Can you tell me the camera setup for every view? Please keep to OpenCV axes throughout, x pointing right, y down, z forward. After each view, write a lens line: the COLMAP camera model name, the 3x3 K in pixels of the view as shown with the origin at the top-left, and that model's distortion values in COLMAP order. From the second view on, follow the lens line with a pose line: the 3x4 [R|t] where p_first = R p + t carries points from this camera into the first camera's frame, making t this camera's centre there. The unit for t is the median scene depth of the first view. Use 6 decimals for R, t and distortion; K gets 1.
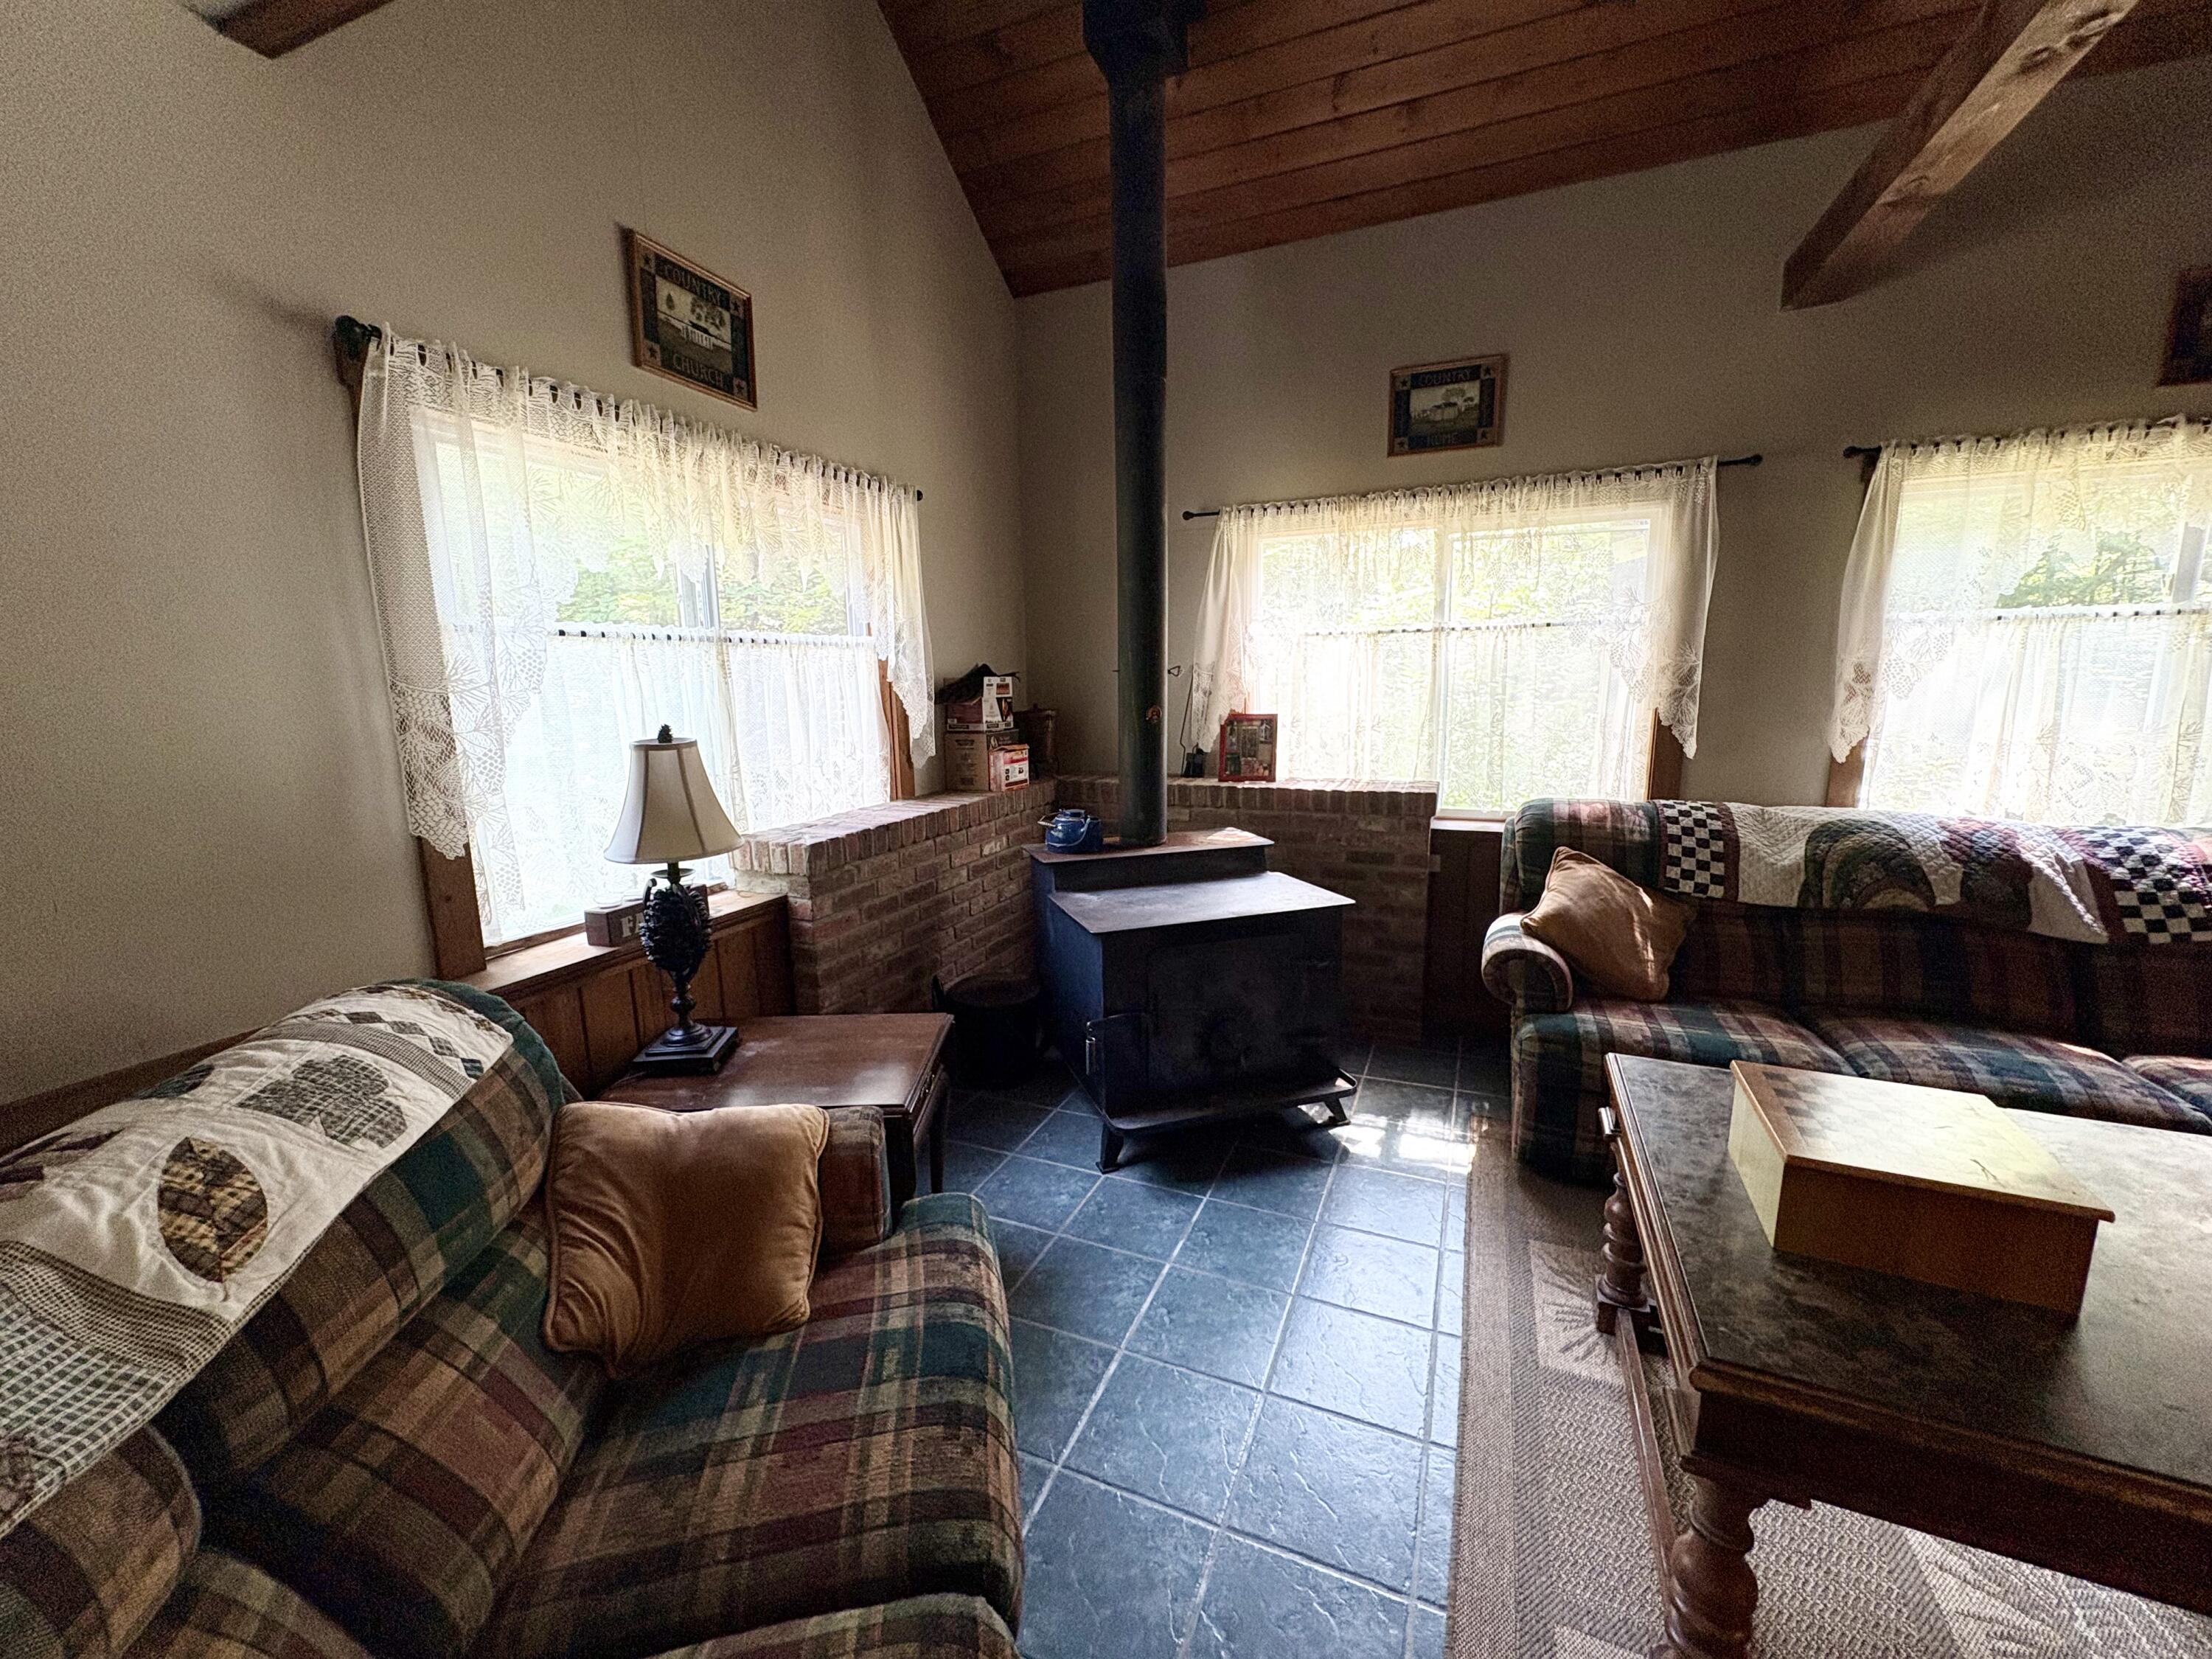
lens RADIAL K [[883.8, 0, 1106.0], [0, 883.8, 829.5], [0, 0, 1]] dist [0.001436, 0.000153]
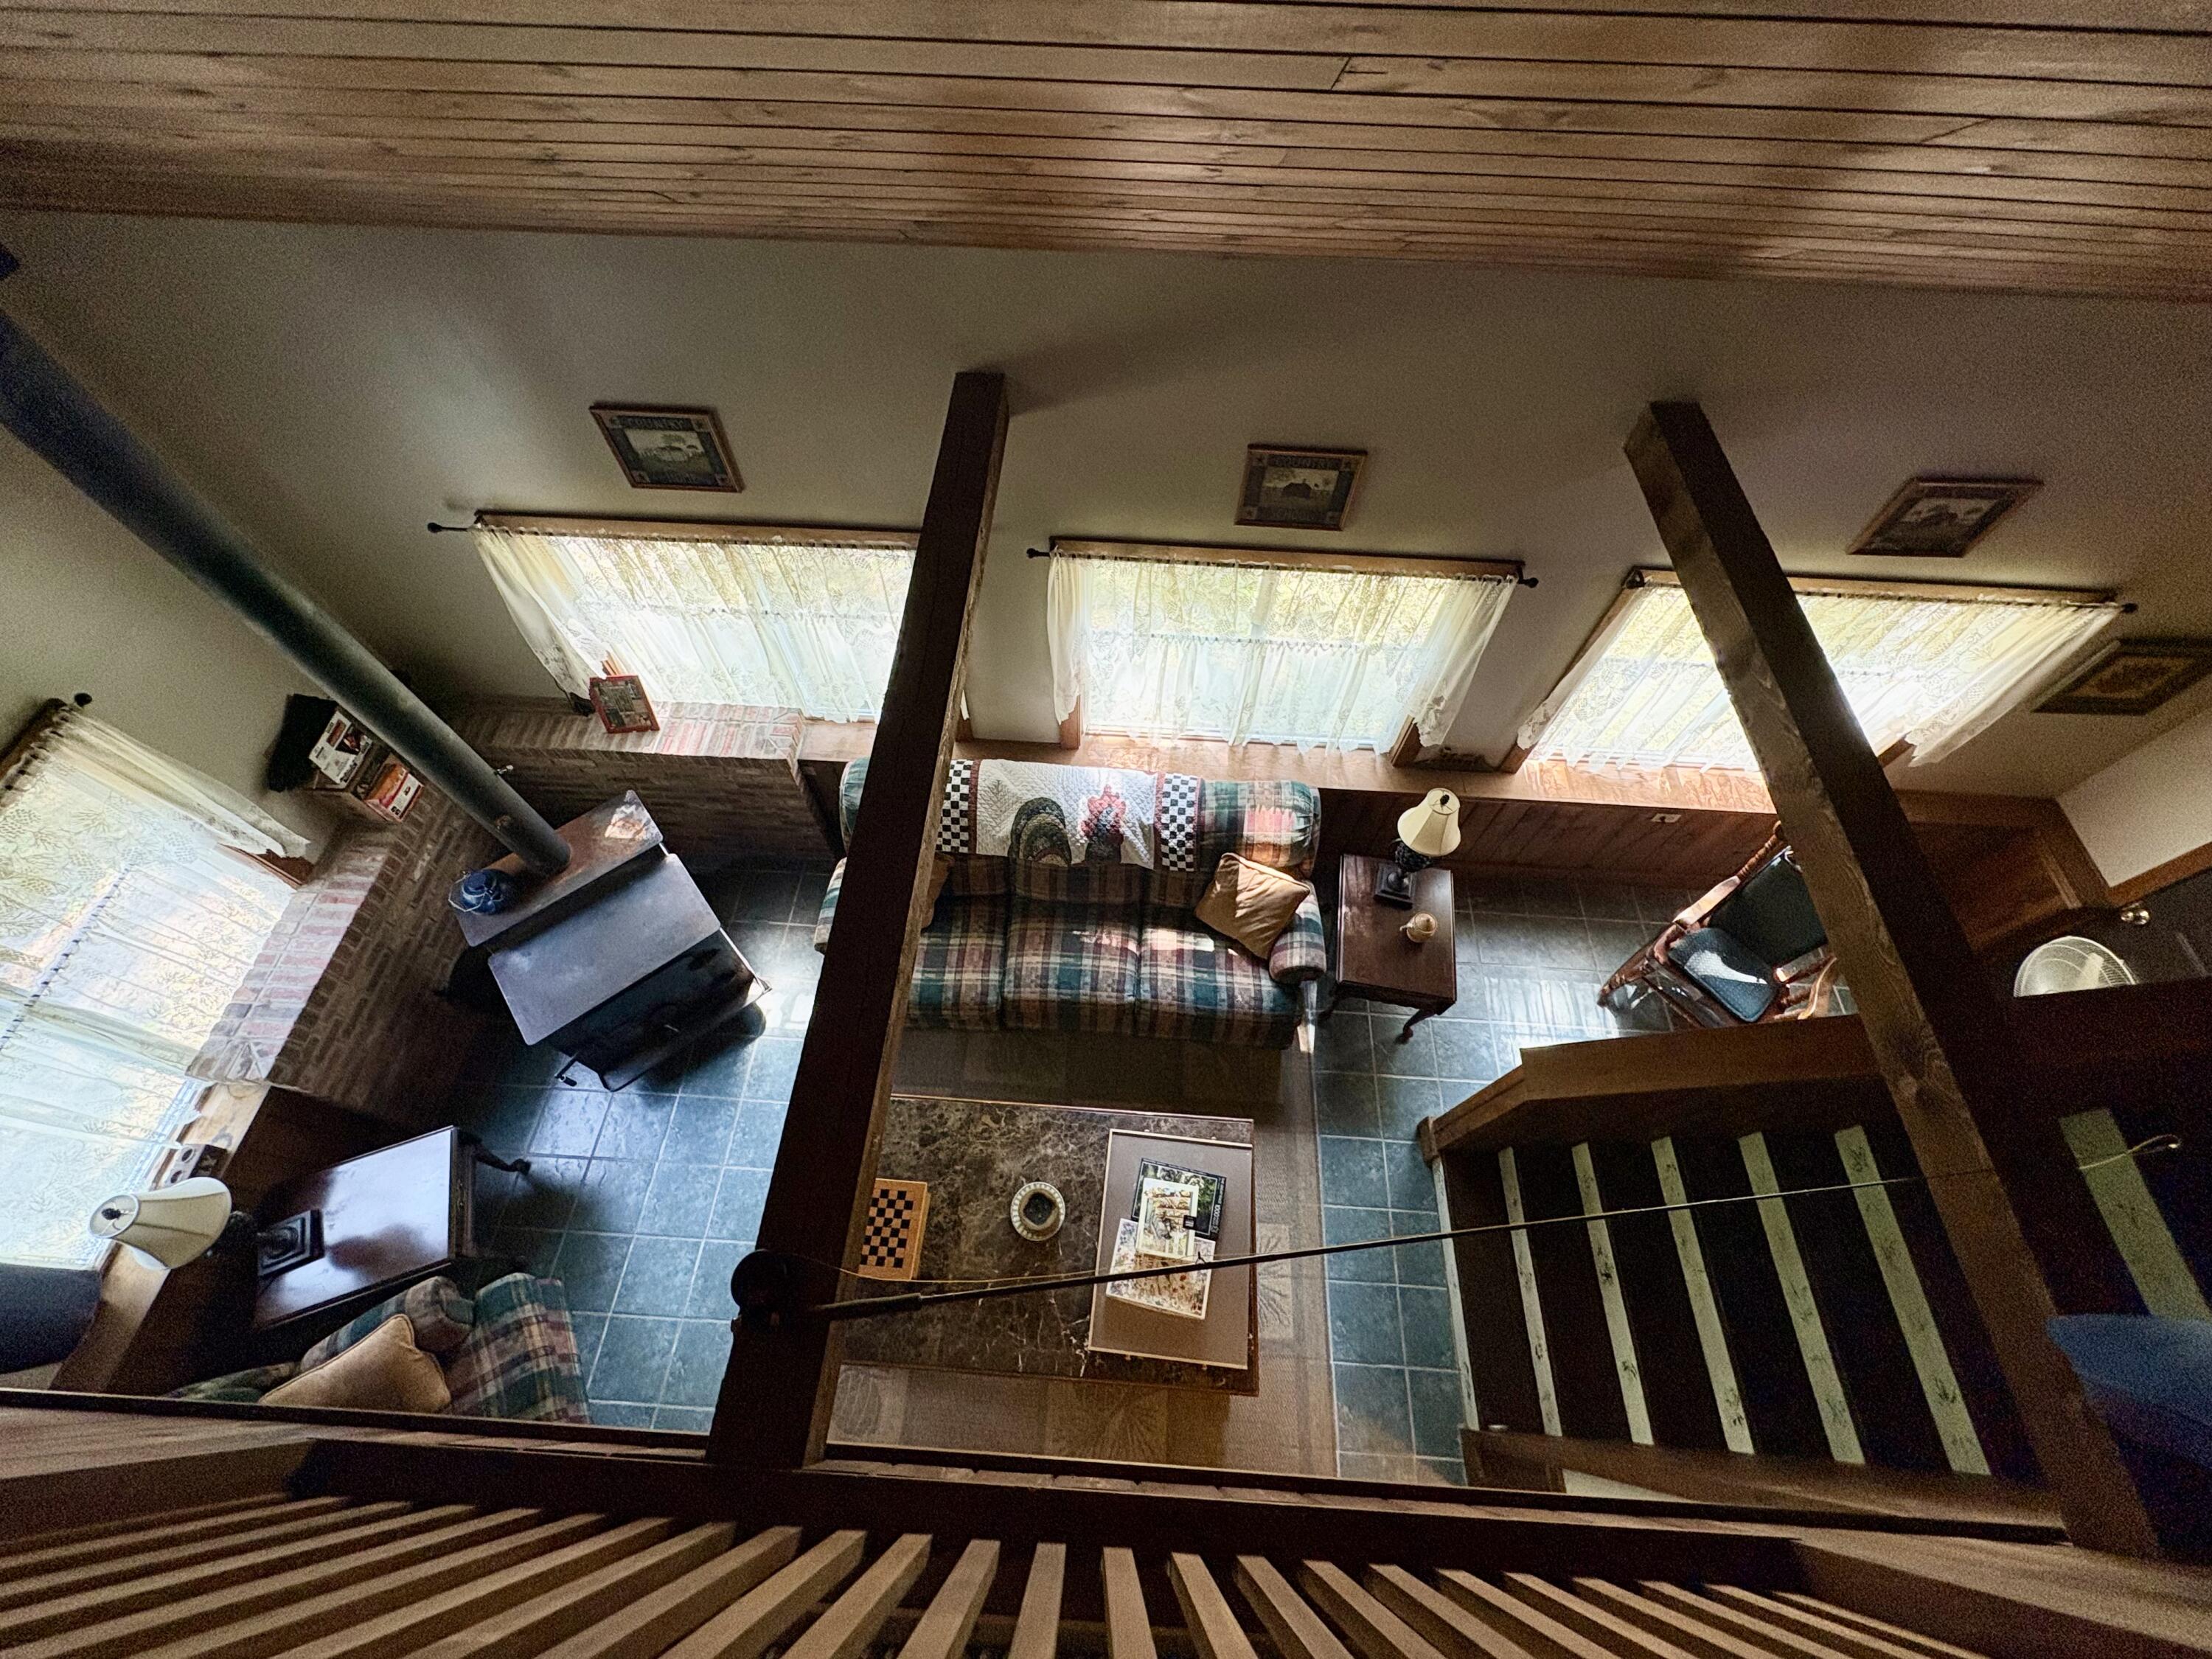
lens RADIAL K [[883.8, 0, 1106.0], [0, 883.8, 829.5], [0, 0, 1]] dist [0.001436, 0.000153]
pose [[0.939447, -0.274724, 0.204855, 0.682814], [0.027450, 0.656183, 0.754103, -1.198664], [-0.341592, -0.702816, 0.623990, -0.001178]]
